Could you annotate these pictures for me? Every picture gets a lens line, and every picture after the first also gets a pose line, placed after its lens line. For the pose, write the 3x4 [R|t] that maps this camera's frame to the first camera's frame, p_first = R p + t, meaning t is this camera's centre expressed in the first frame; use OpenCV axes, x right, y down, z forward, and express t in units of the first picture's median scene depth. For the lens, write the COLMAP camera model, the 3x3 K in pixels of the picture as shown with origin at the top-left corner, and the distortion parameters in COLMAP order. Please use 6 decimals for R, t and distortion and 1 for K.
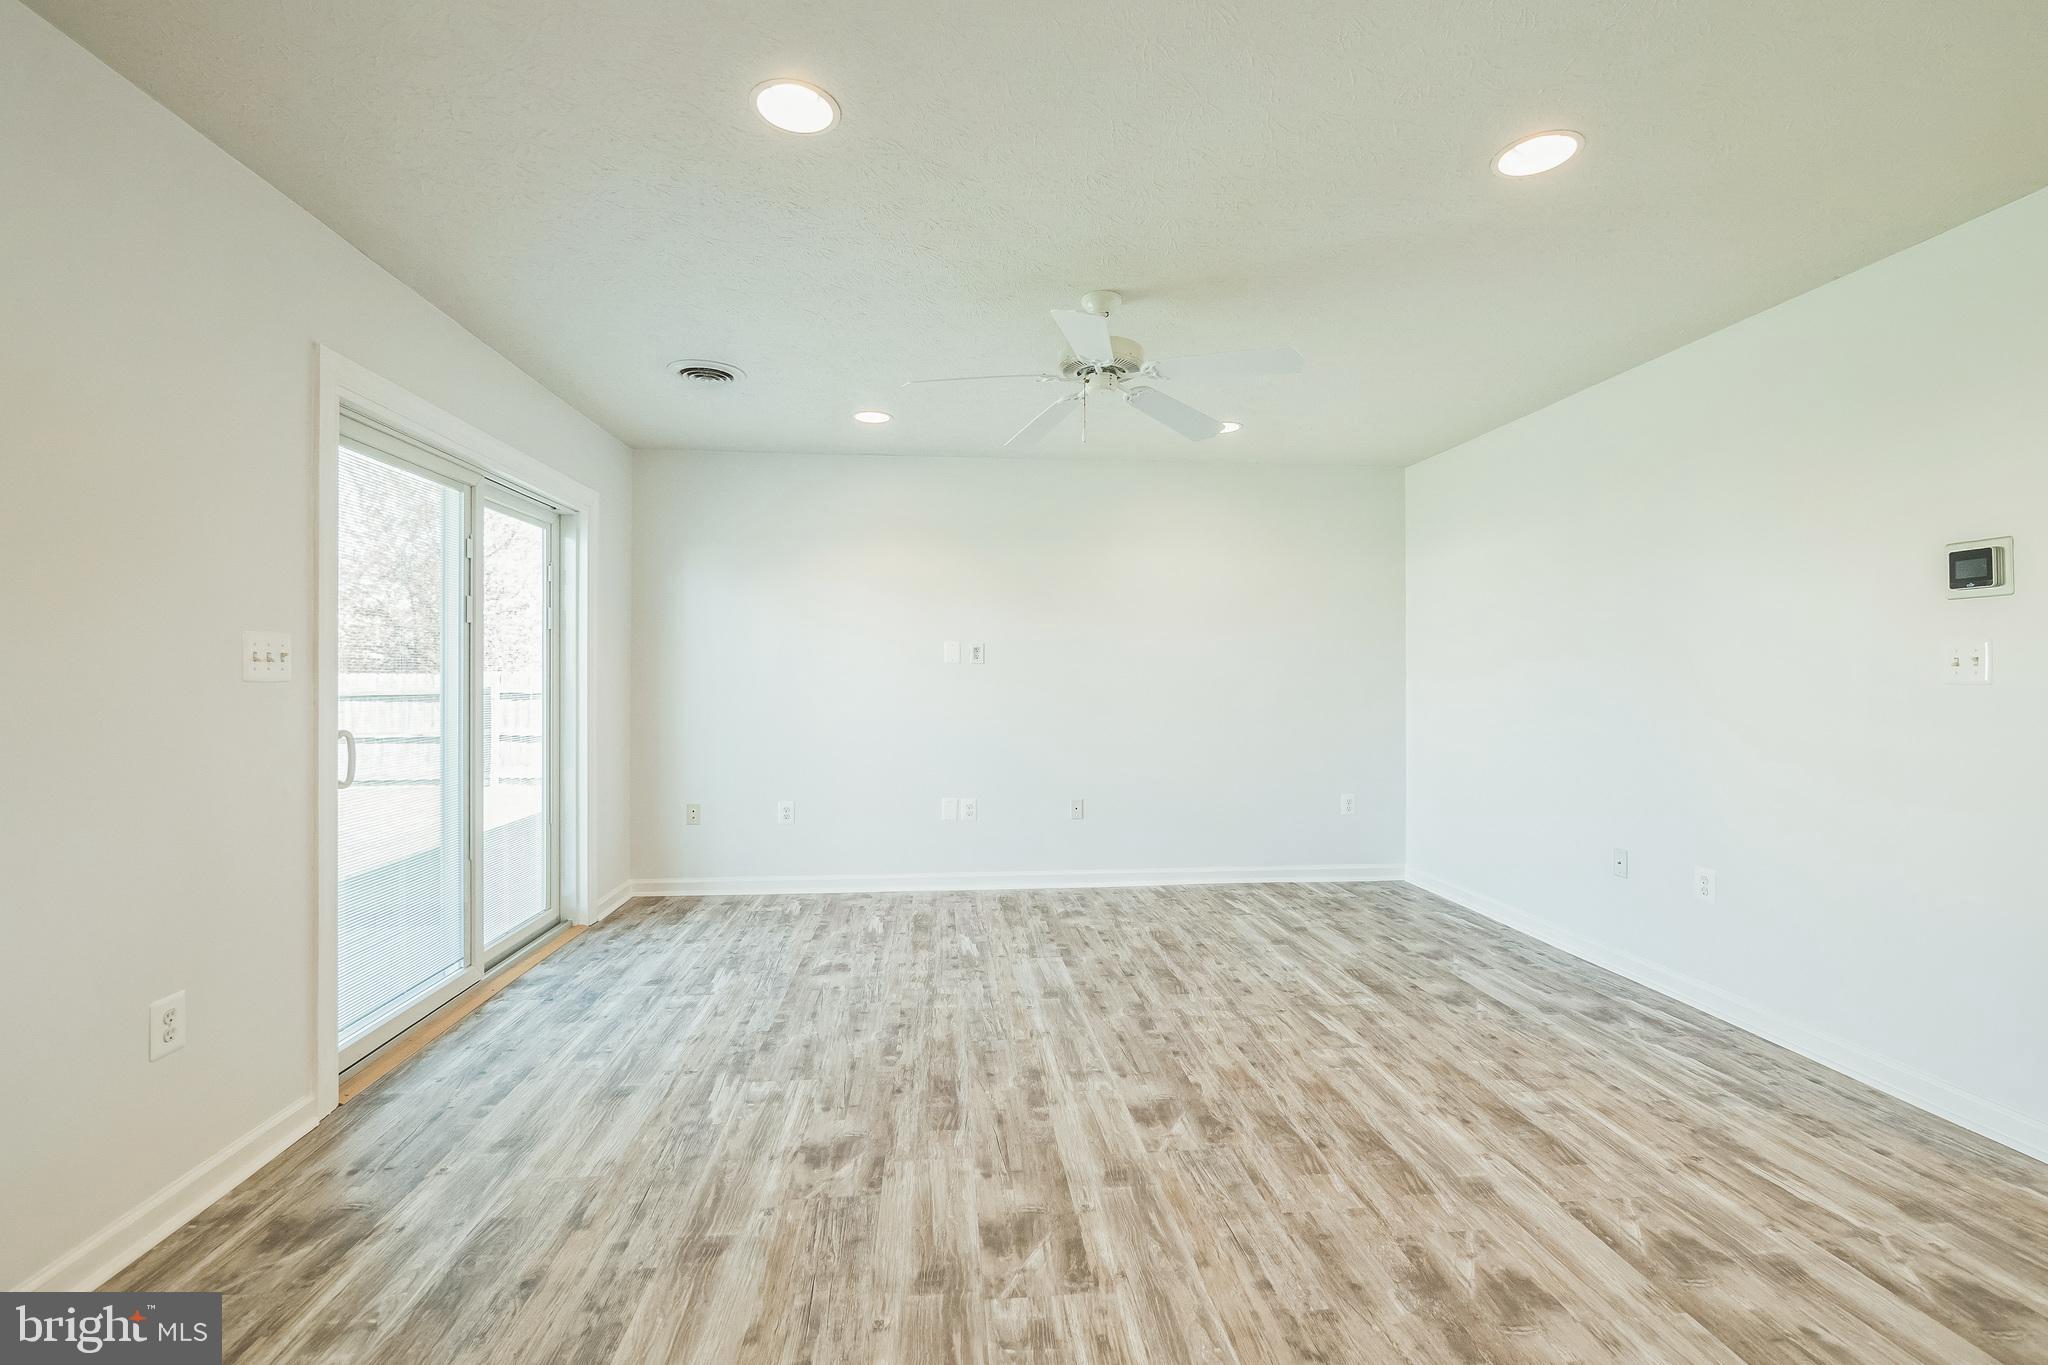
lens RADIAL K [[888.7, 0, 1017.5], [0, 888.7, 673.9], [0, 0, 1]] dist [-0.008177, 0.001173]
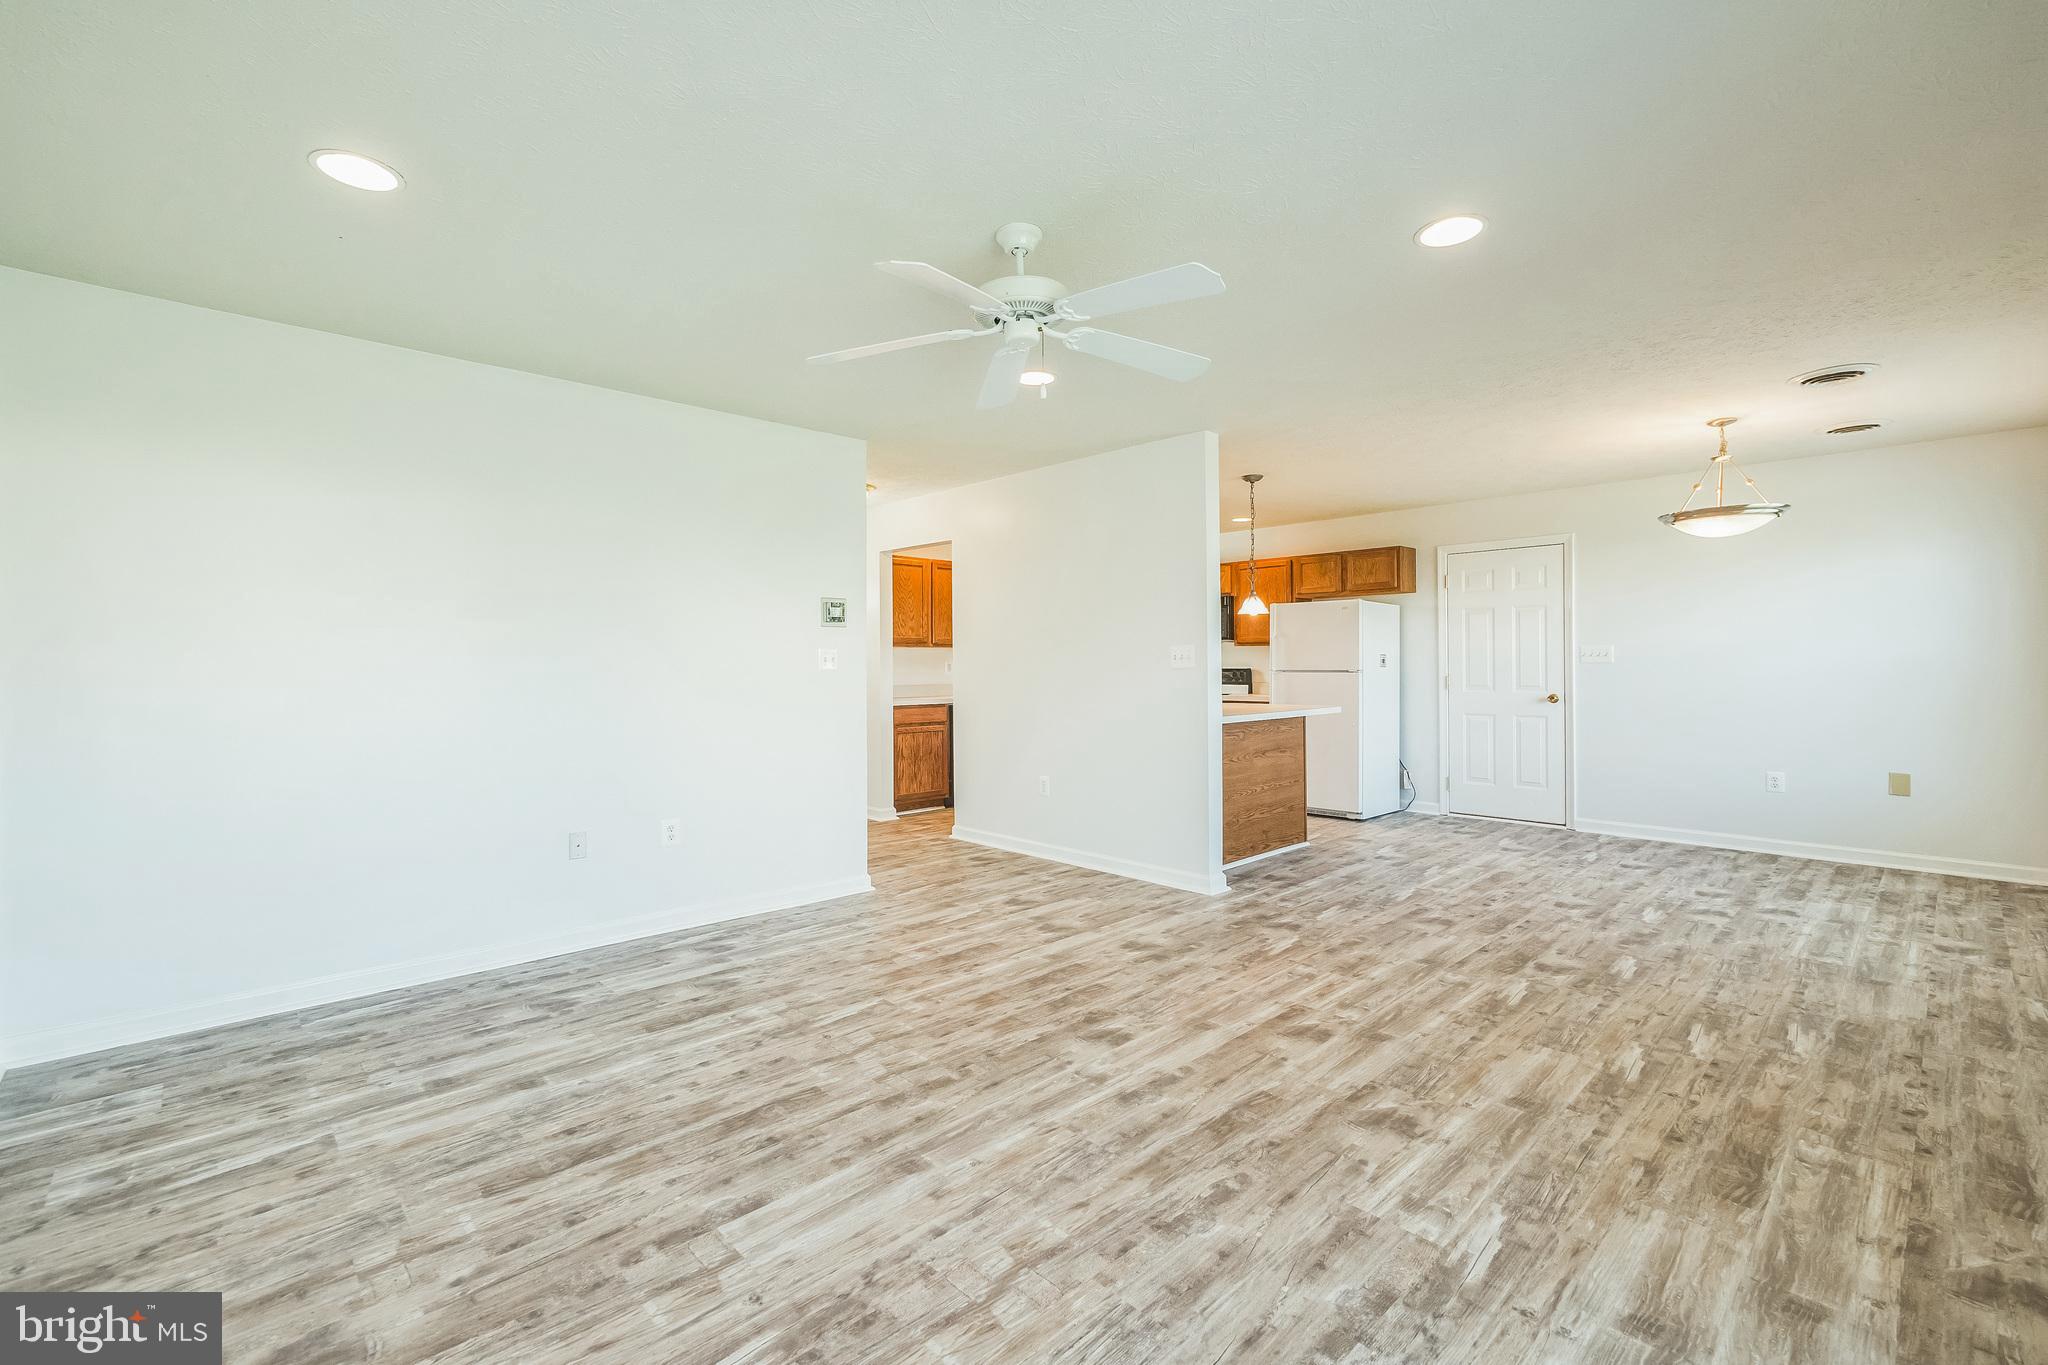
lens RADIAL K [[879.8, 0, 1026.6], [0, 879.8, 674.8], [0, 0, 1]] dist [-0.006590, 0.000756]
pose [[-0.619168, -0.005299, 0.785241, -0.592019], [0.003306, 0.999951, 0.009355, 0.002507], [-0.785252, 0.008389, -0.619120, 1.545301]]
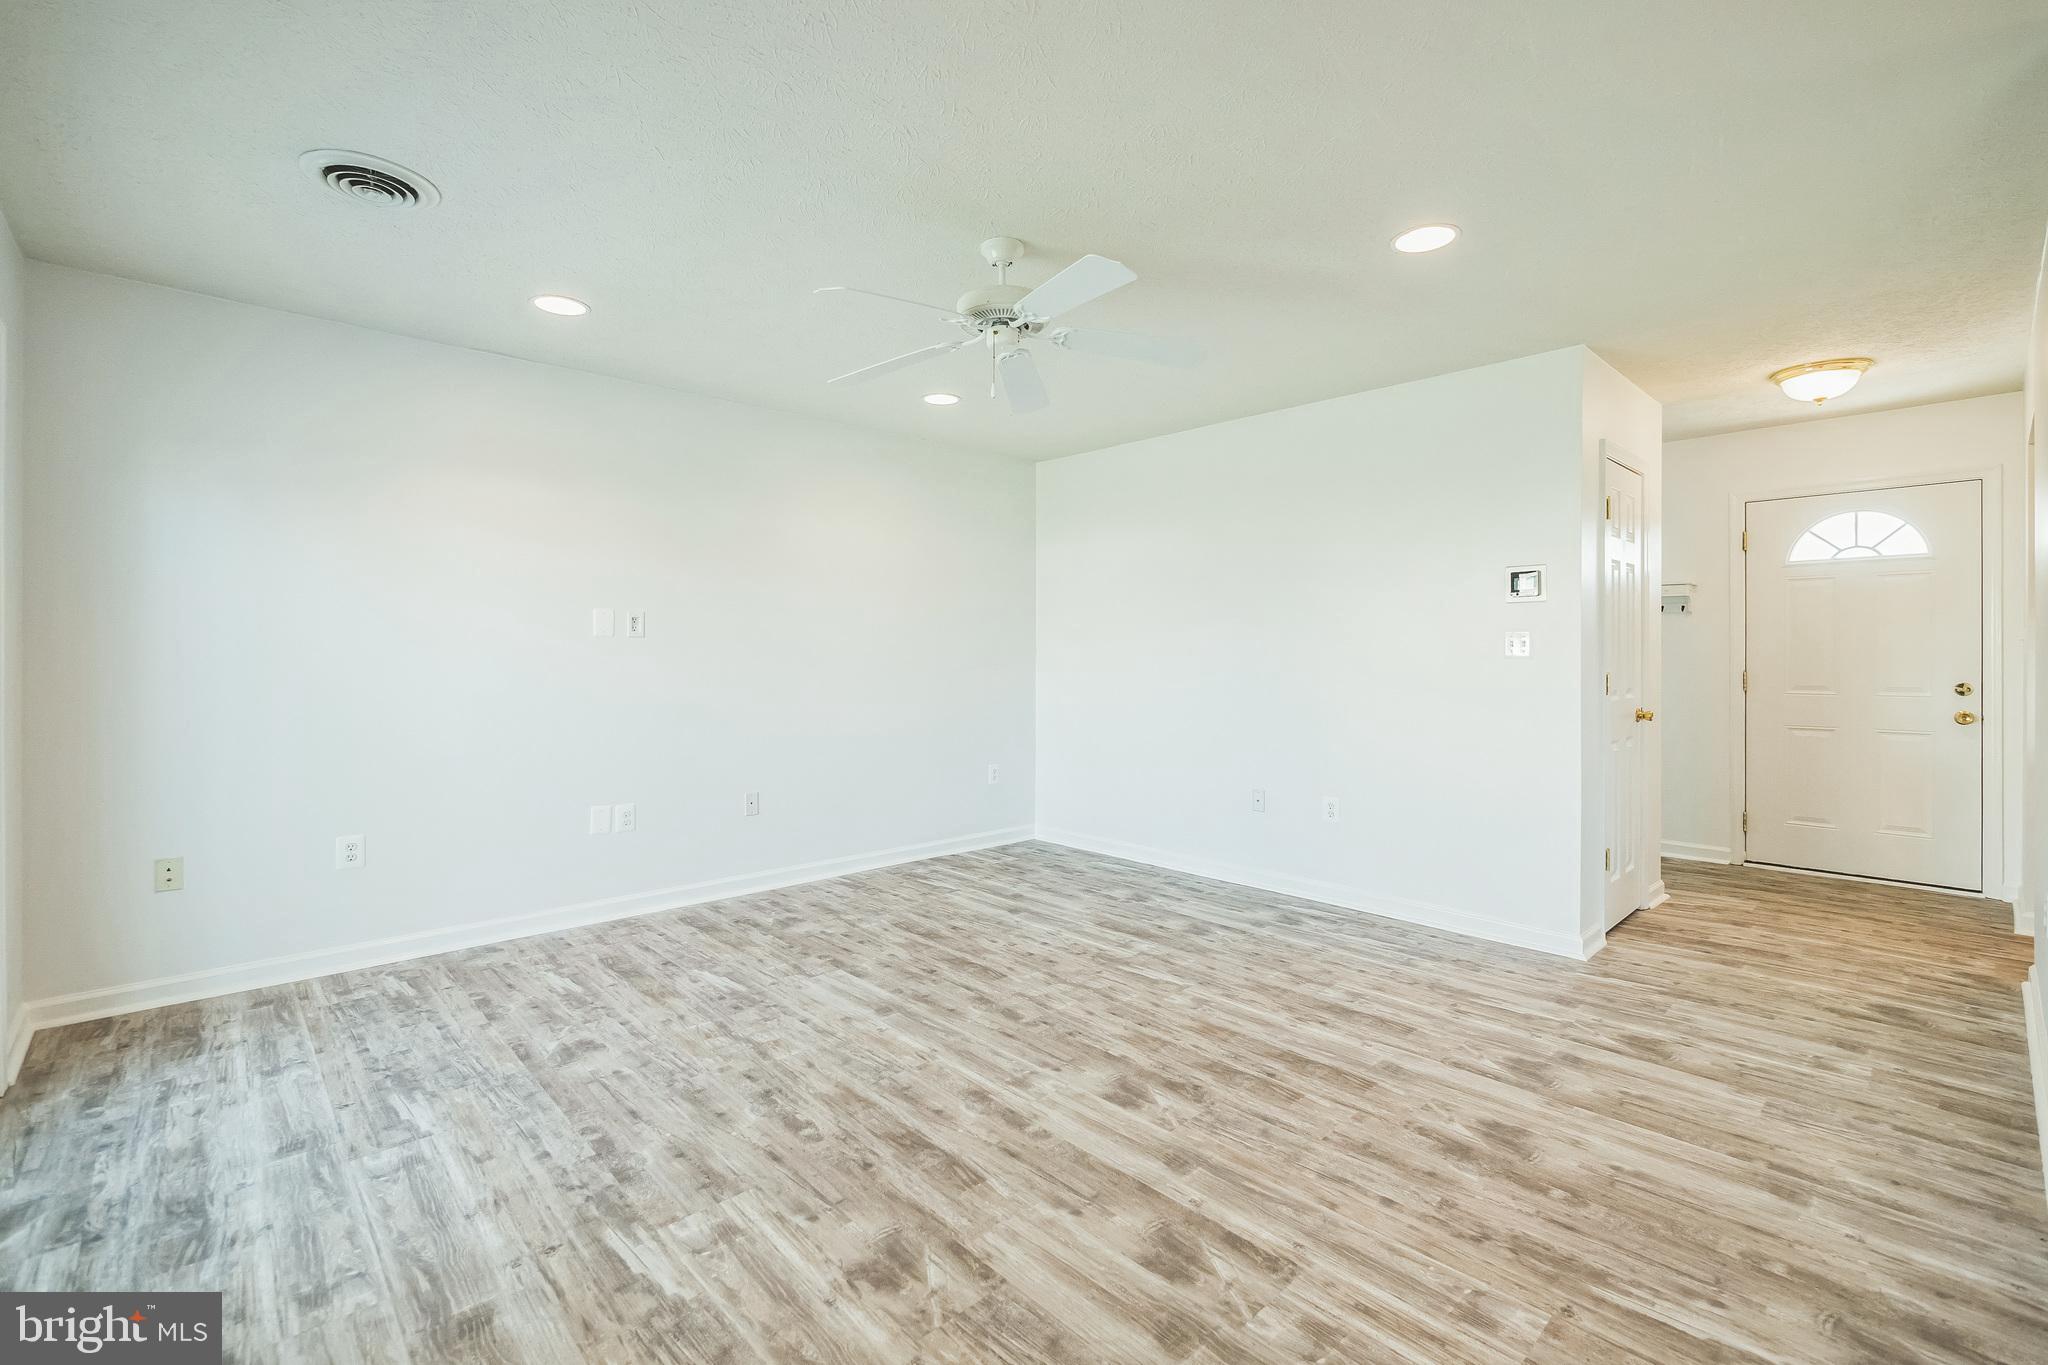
lens RADIAL K [[898.6, 0, 1019.7], [0, 898.6, 655.6], [0, 0, 1]] dist [-0.009882, 0.003139]
pose [[0.791011, -0.001223, 0.611801, -0.471967], [-0.002383, 0.999984, 0.005081, 0.001072], [-0.611798, -0.005477, 0.790995, 0.244418]]
